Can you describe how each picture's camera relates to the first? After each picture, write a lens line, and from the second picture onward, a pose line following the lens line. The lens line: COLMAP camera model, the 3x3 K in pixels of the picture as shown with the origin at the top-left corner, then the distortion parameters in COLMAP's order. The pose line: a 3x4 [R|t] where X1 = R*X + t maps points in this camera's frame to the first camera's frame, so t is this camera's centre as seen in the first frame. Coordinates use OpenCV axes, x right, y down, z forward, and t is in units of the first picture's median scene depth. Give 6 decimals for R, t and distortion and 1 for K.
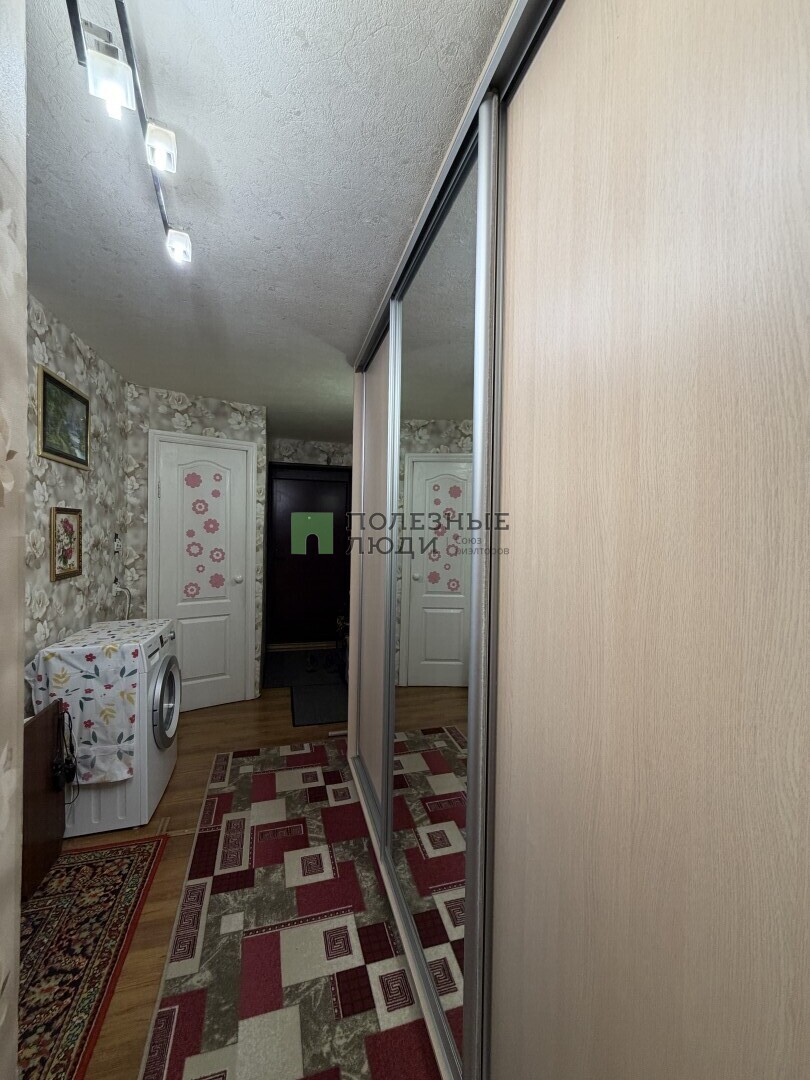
lens RADIAL K [[433.1, 0, 405.0], [0, 433.1, 540.0], [0, 0, 1]] dist [-0.000188, -0.000074]
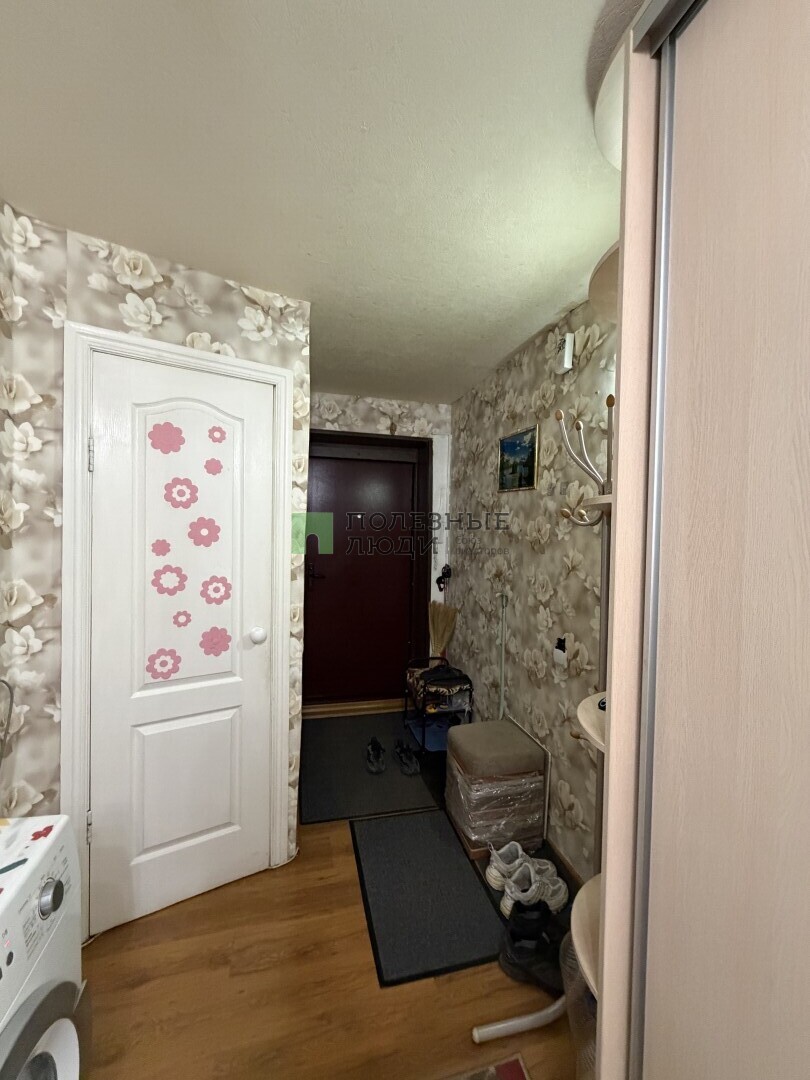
lens RADIAL K [[433.1, 0, 405.0], [0, 433.1, 540.0], [0, 0, 1]] dist [-0.000188, -0.000074]
pose [[0.999572, 0.002931, -0.029098, -0.203278], [-0.002833, 0.999990, 0.003395, -0.025384], [0.029108, -0.003311, 0.999571, 0.512040]]
